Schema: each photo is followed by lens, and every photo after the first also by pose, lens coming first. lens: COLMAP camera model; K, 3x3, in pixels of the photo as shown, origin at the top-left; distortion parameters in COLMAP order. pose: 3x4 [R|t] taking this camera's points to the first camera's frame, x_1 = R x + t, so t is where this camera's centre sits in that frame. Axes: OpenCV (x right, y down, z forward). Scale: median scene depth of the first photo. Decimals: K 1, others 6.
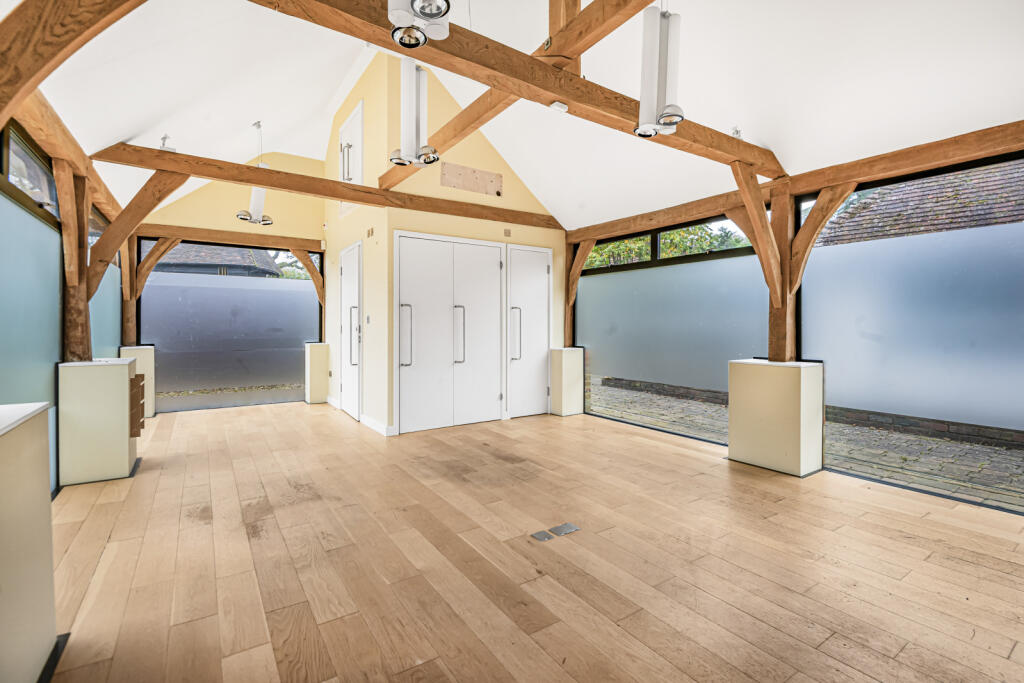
lens RADIAL K [[492.3, 0, 564.4], [0, 492.3, 328.4], [0, 0, 1]] dist [-0.009404, -0.007035]
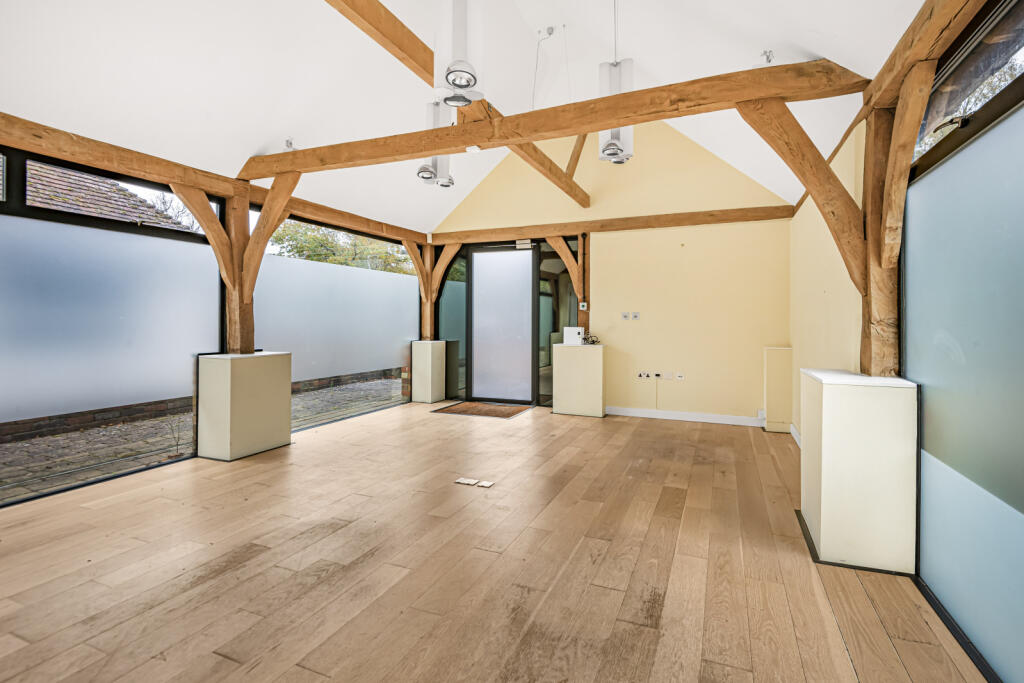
lens RADIAL K [[492.3, 0, 513.6], [0, 492.3, 332.1], [0, 0, 1]] dist [-0.009404, -0.007035]
pose [[-0.512246, -0.024653, 0.858485, -0.830750], [0.001683, 0.999557, 0.029708, -0.010797], [-0.858837, 0.016662, -0.511978, 1.122190]]
